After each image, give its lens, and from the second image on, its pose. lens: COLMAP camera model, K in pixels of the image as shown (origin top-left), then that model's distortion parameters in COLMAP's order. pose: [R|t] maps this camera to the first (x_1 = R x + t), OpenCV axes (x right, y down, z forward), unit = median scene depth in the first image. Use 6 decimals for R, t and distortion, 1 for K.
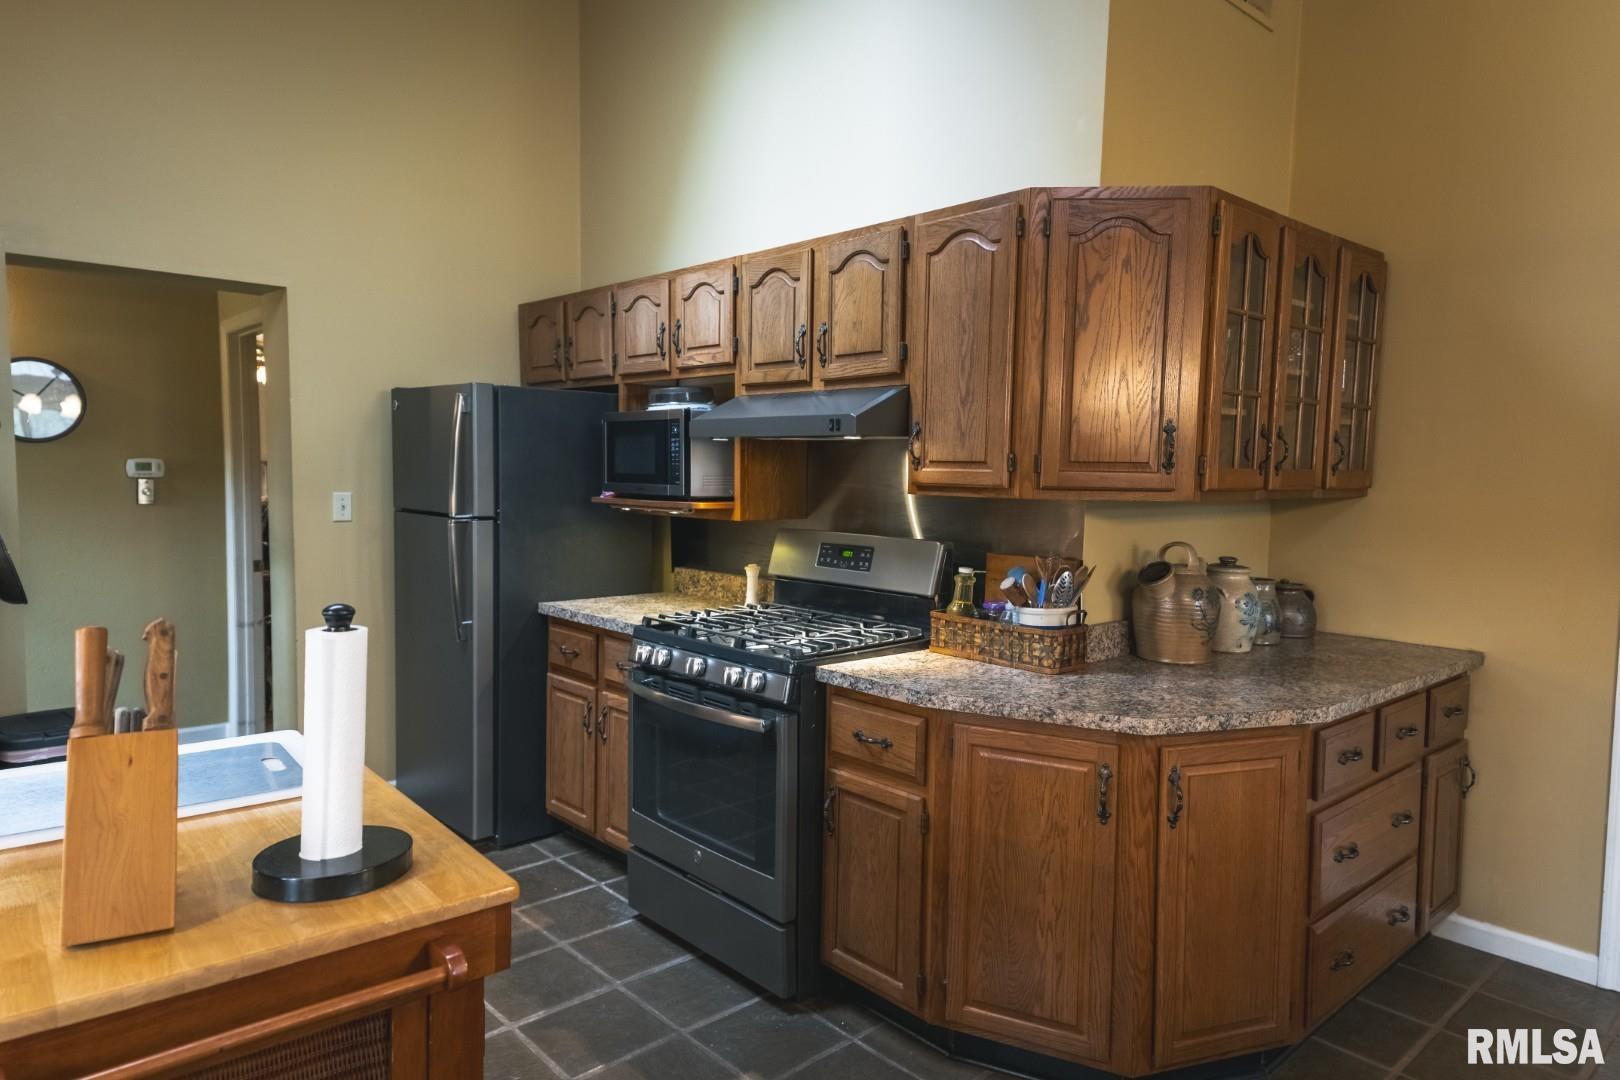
lens RADIAL K [[1028.7, 0, 810.0], [0, 1028.7, 544.8], [0, 0, 1]] dist [0.004996, 0.000145]
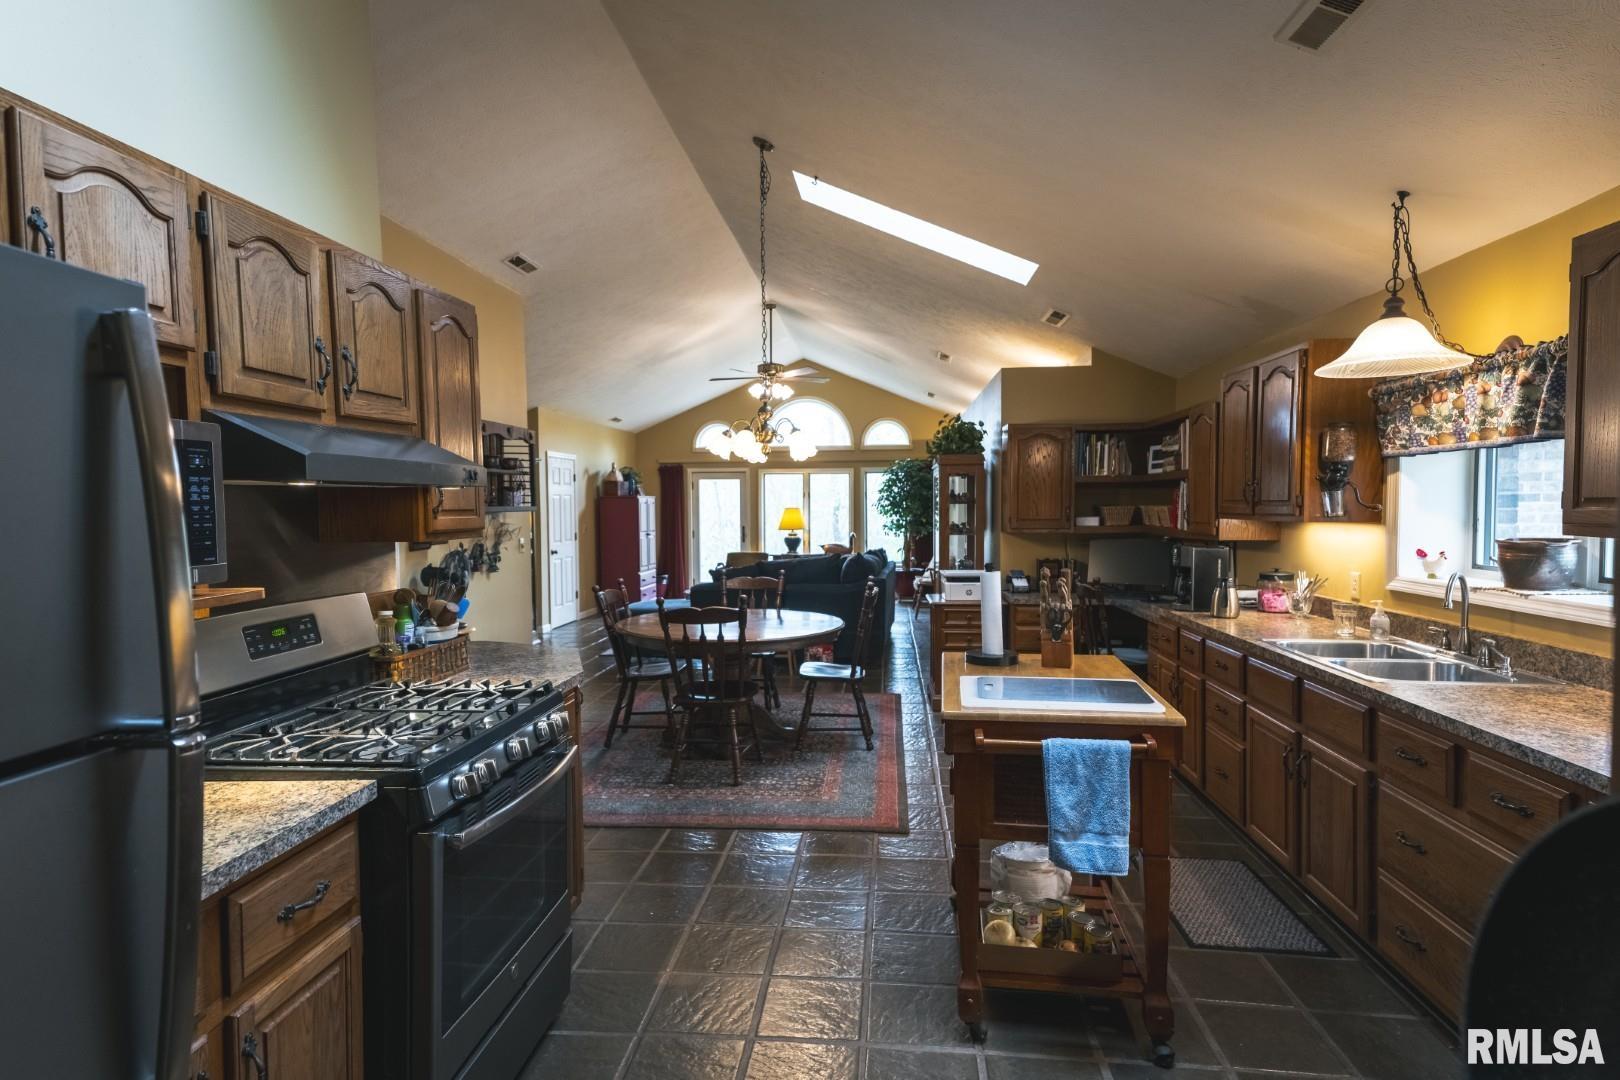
lens RADIAL K [[881.7, 0, 808.6], [0, 881.7, 538.1], [0, 0, 1]] dist [0.049256, 0.000879]
pose [[-0.676193, -0.033331, 0.735970, -0.739028], [0.062702, 0.992748, 0.102569, -0.107628], [-0.734051, 0.115504, -0.669200, 1.167151]]
